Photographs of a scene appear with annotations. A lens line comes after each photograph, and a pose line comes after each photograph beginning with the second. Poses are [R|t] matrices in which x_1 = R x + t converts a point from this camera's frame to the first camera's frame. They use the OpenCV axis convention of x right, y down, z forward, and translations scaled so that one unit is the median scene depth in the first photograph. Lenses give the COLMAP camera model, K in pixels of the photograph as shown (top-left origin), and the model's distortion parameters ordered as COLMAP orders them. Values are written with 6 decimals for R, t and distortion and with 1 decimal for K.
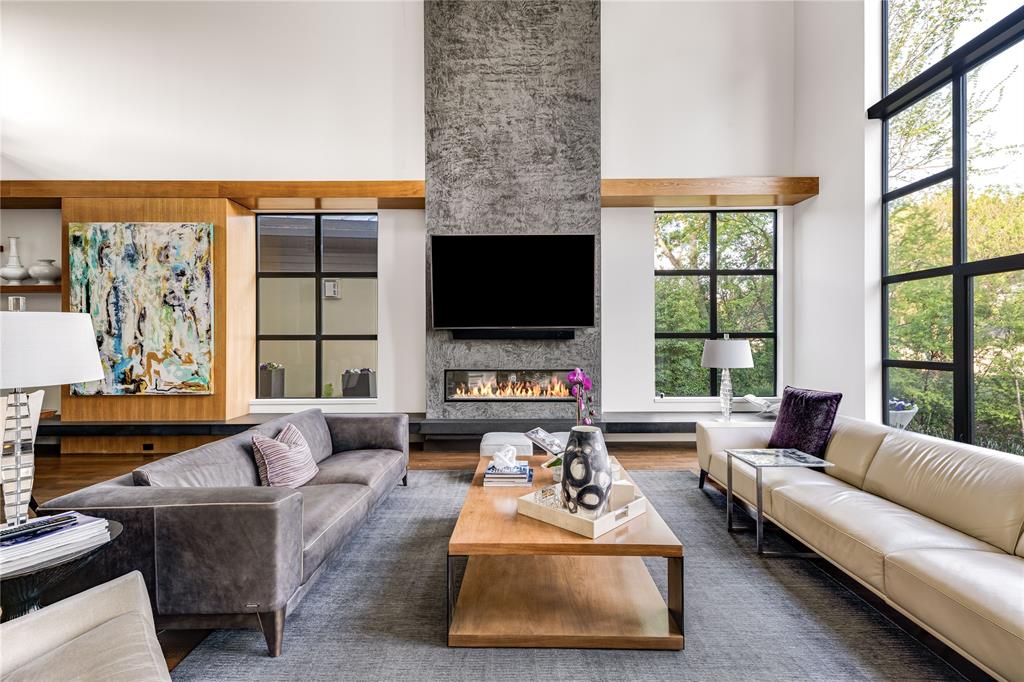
lens RADIAL K [[473.9, 0, 511.5], [0, 473.9, 337.8], [0, 0, 1]] dist [0.014255, -0.001020]
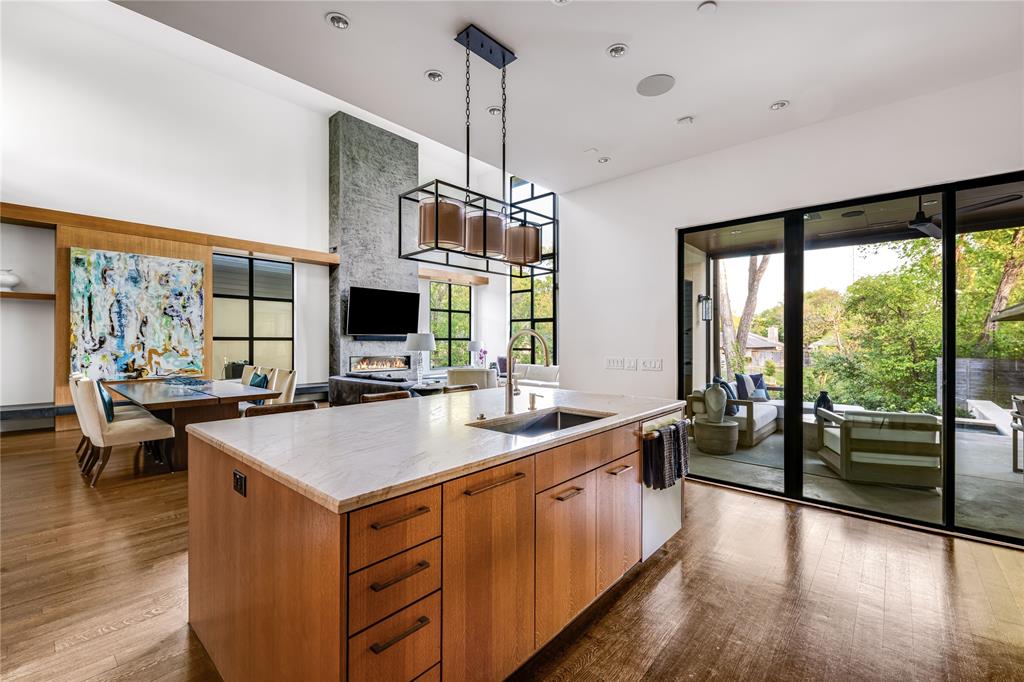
lens RADIAL K [[429.6, 0, 516.2], [0, 429.6, 340.9], [0, 0, 1]] dist [-0.003418, -0.000551]
pose [[0.652815, 0.003022, 0.757511, -1.008258], [-0.002853, 0.999995, -0.001531, 0.006327], [-0.757512, -0.001162, 0.652820, -0.623750]]
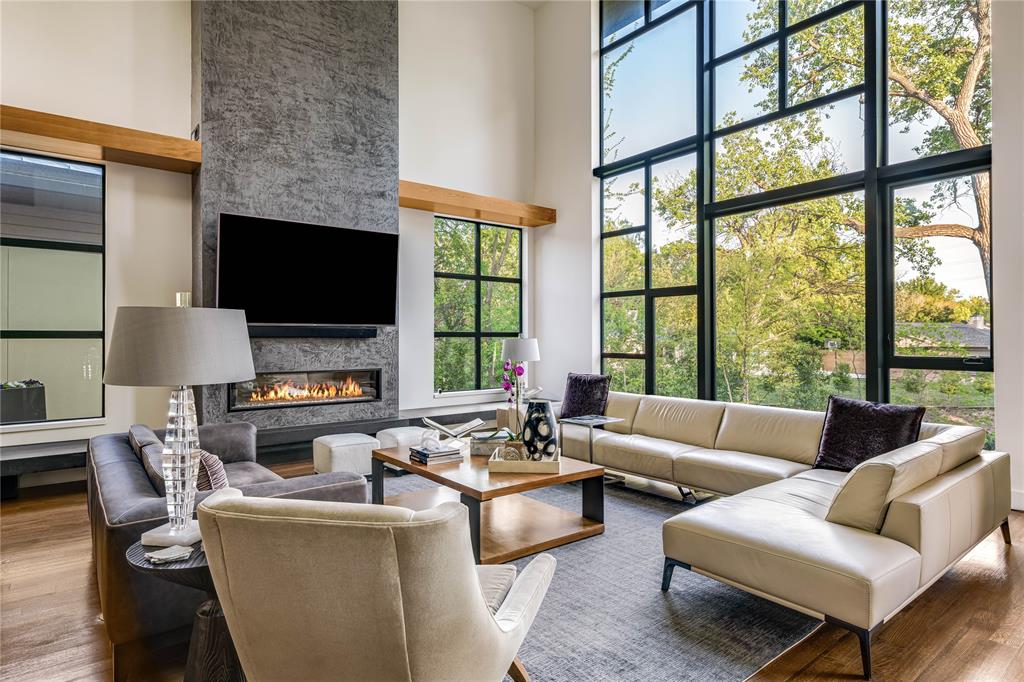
lens RADIAL K [[568.0, 0, 526.9], [0, 568.0, 336.4], [0, 0, 1]] dist [0.001673, -0.000689]
pose [[0.766539, 0.001401, 0.642196, -0.380884], [-0.002606, 0.999996, 0.000928, -0.001274], [-0.642192, -0.002385, 0.766540, -0.106346]]
